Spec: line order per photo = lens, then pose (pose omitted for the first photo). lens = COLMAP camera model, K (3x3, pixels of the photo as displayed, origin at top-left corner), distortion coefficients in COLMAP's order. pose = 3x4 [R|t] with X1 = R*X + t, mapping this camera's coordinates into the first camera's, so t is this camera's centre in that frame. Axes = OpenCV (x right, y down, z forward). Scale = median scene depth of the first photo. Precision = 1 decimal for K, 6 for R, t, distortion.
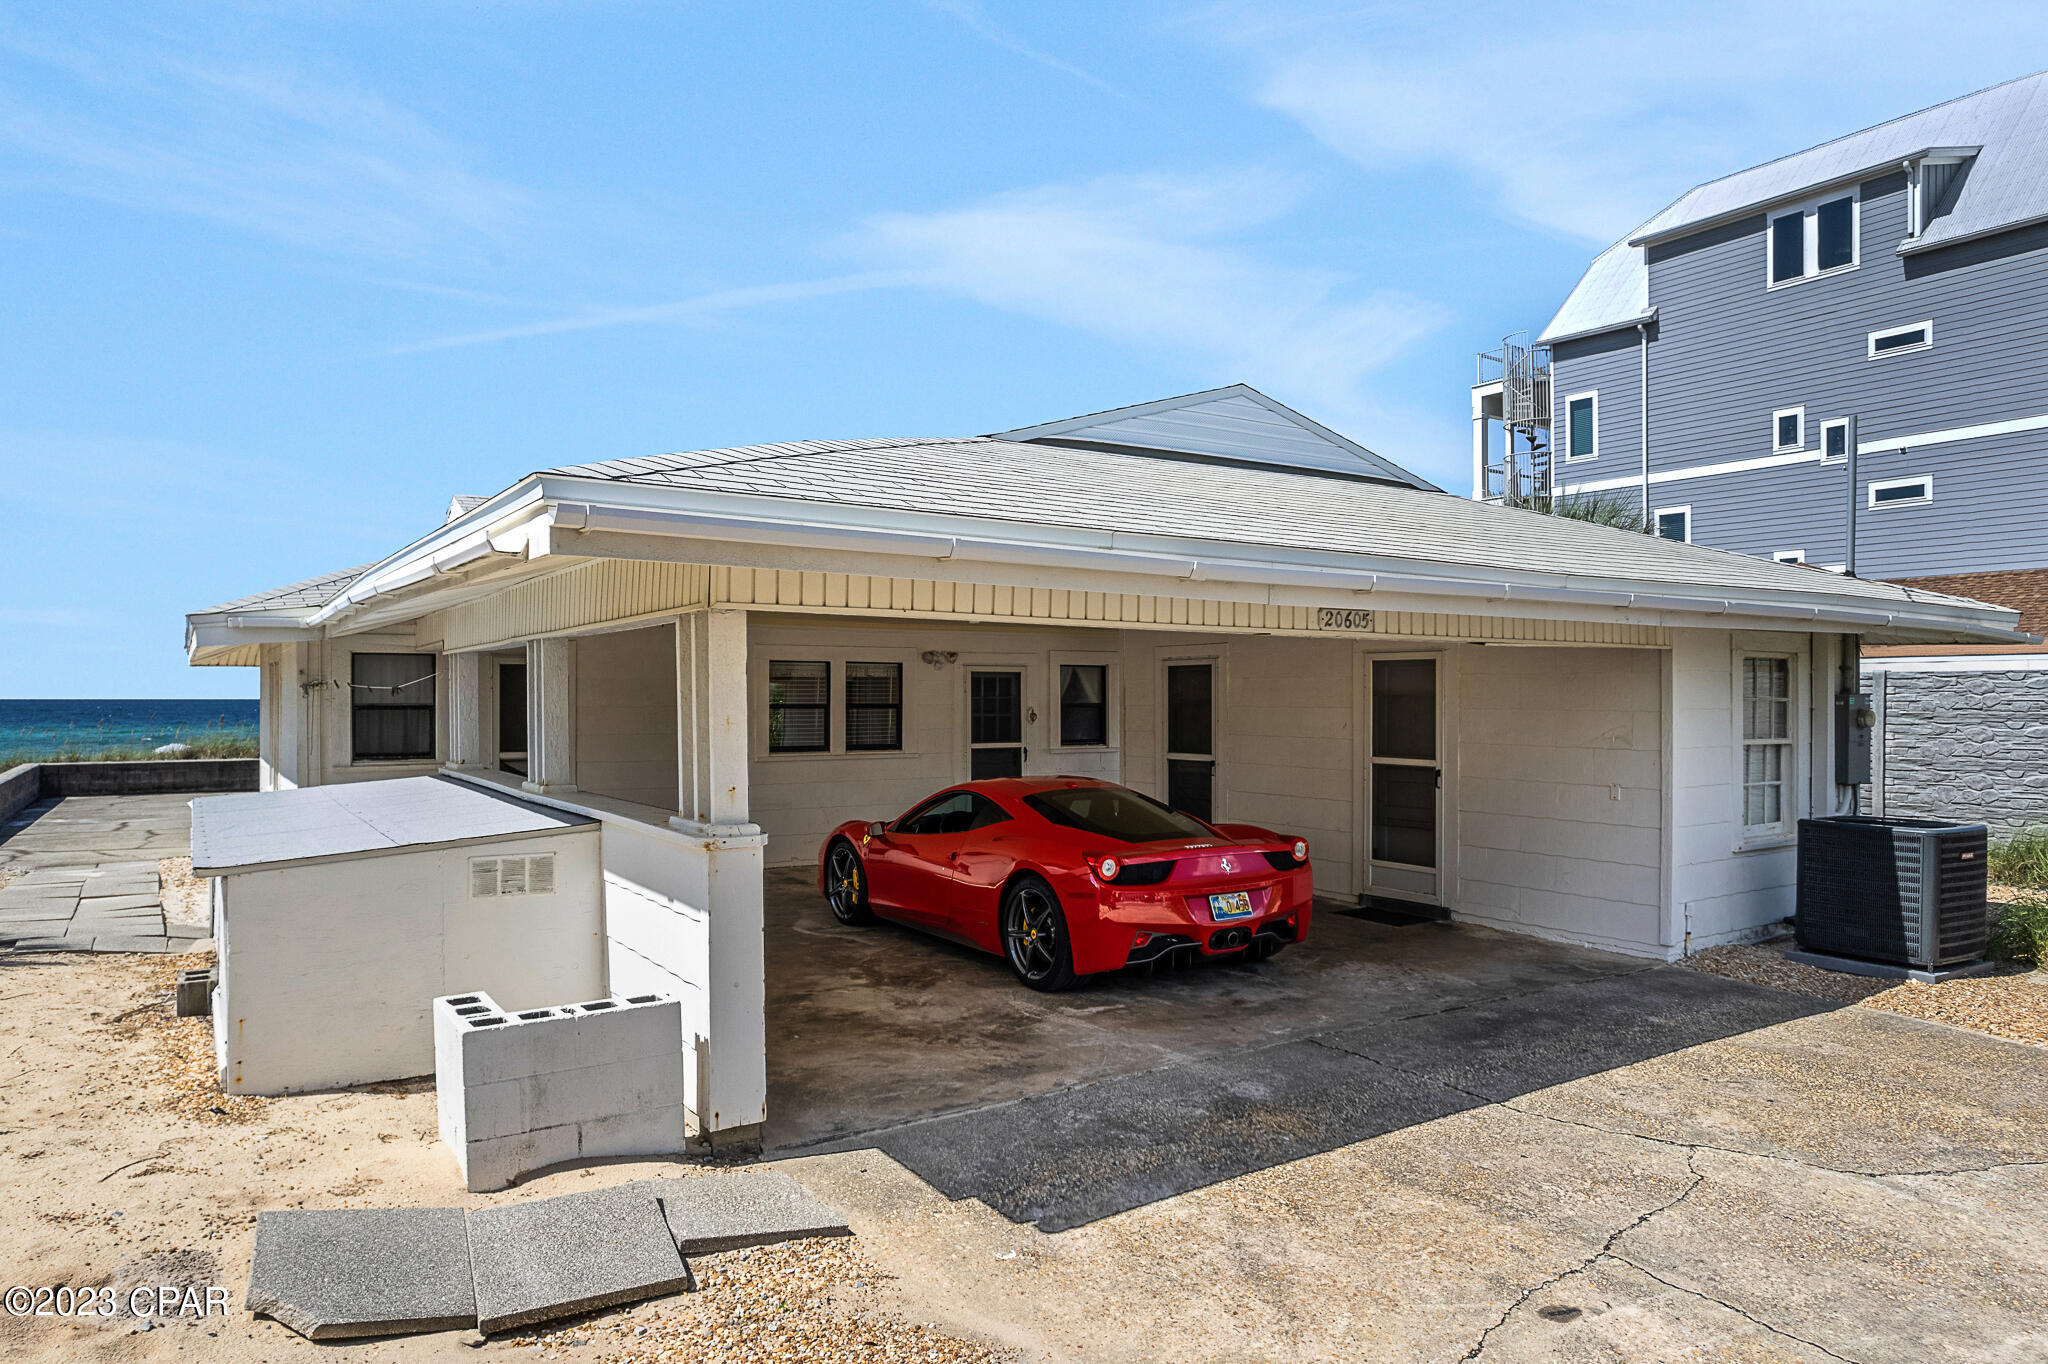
lens RADIAL K [[1310.5, 0, 1023.1], [0, 1310.5, 695.6], [0, 0, 1]] dist [-0.077816, 0.072255]
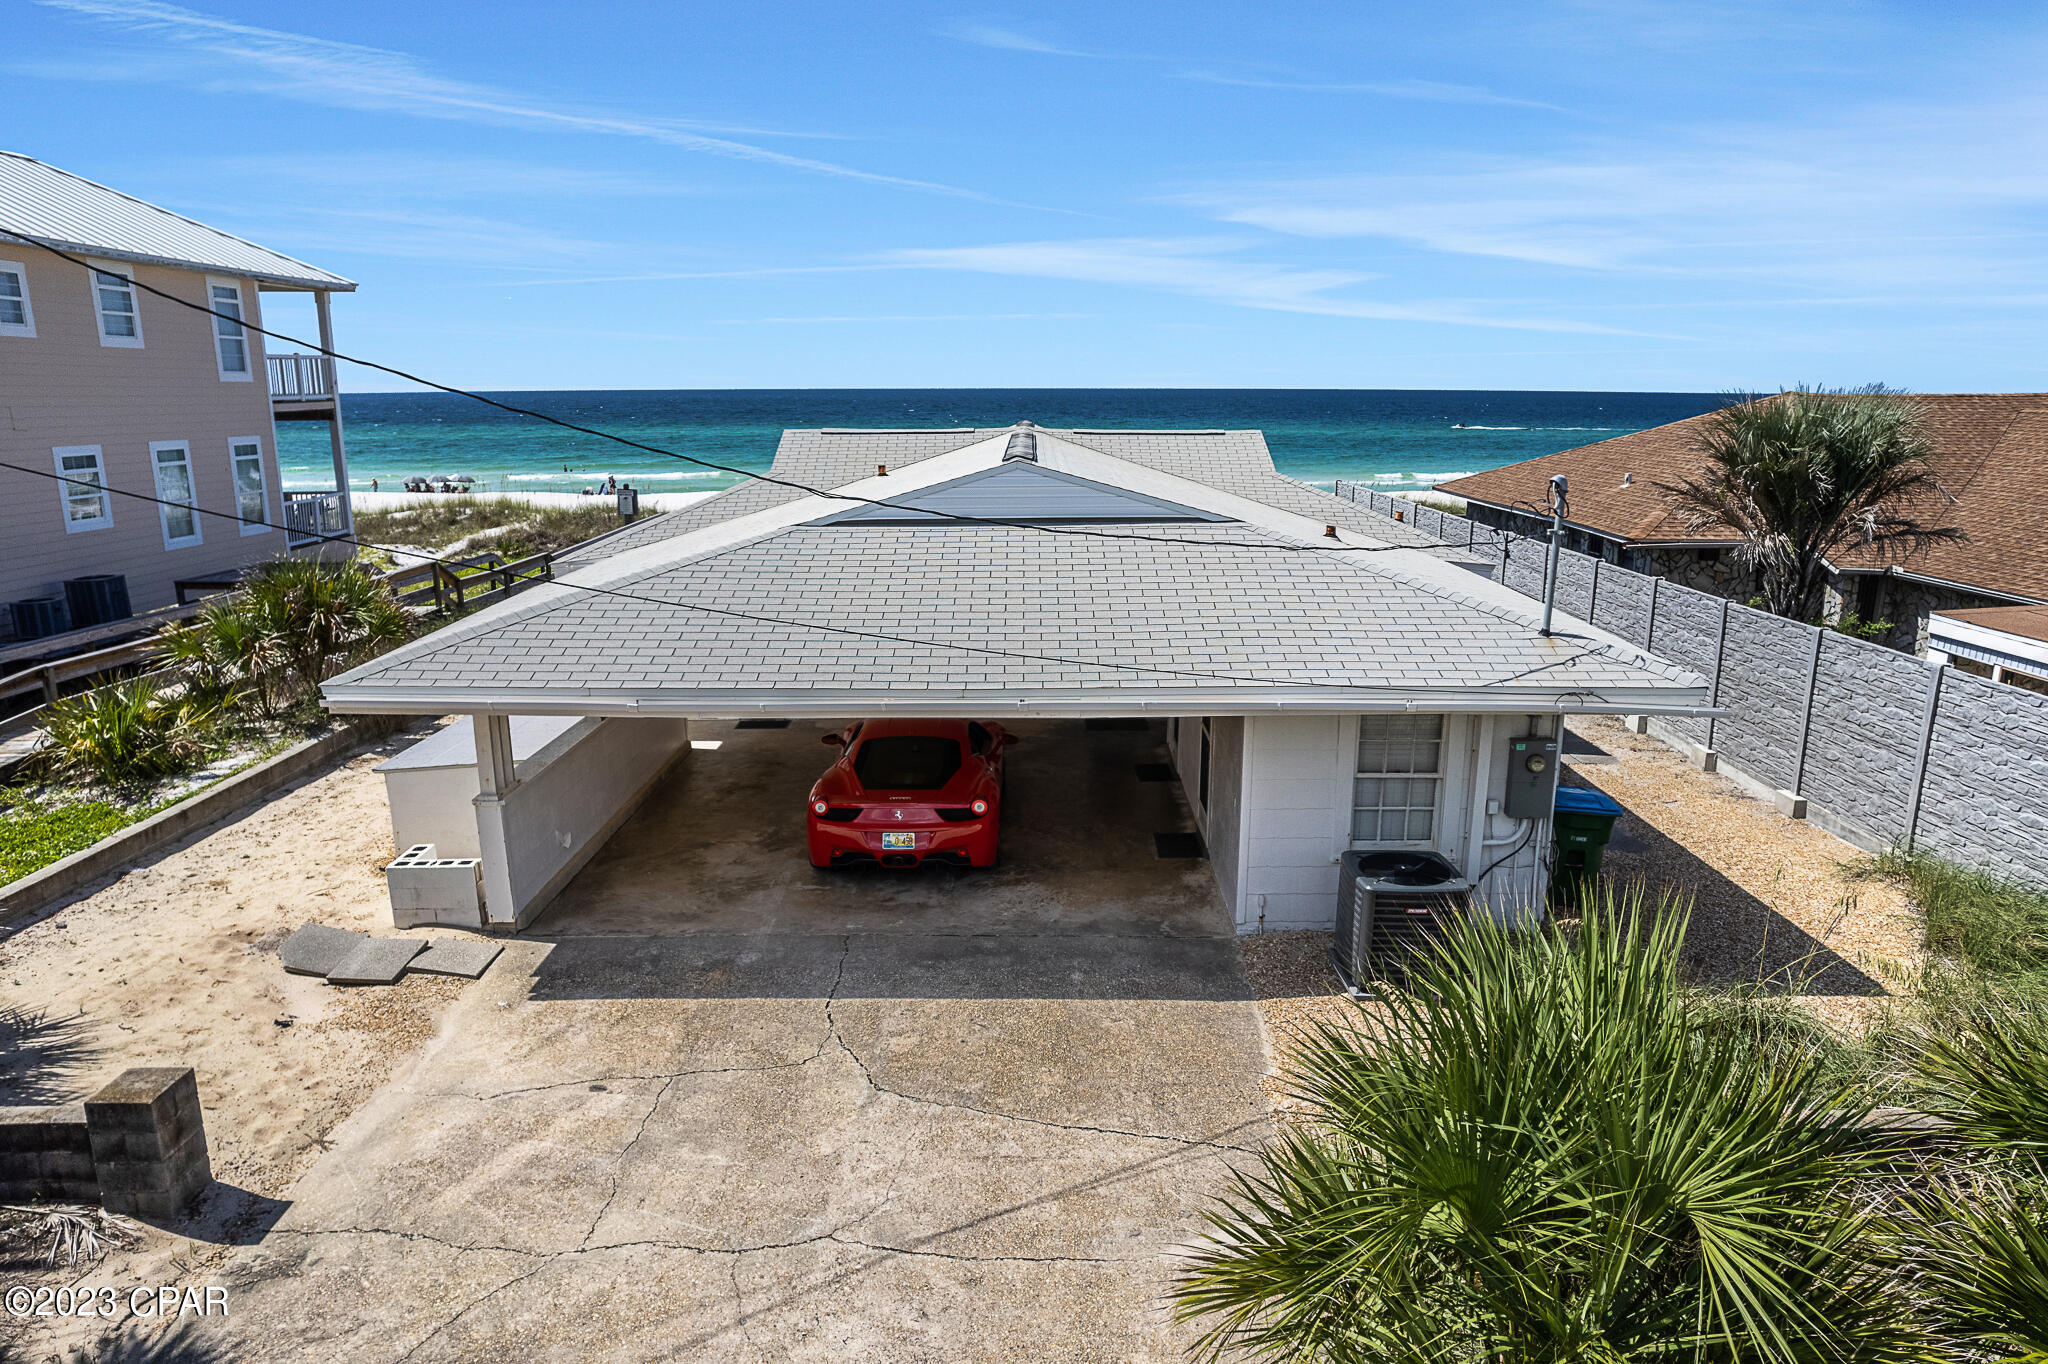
lens RADIAL K [[1304.4, 0, 1028.7], [0, 1304.4, 690.5], [0, 0, 1]] dist [-0.072663, 0.071093]
pose [[0.835183, 0.124231, -0.535757, 1.564965], [0.001186, 0.973744, 0.227641, -0.527852], [0.549970, -0.190757, 0.813108, -0.234237]]
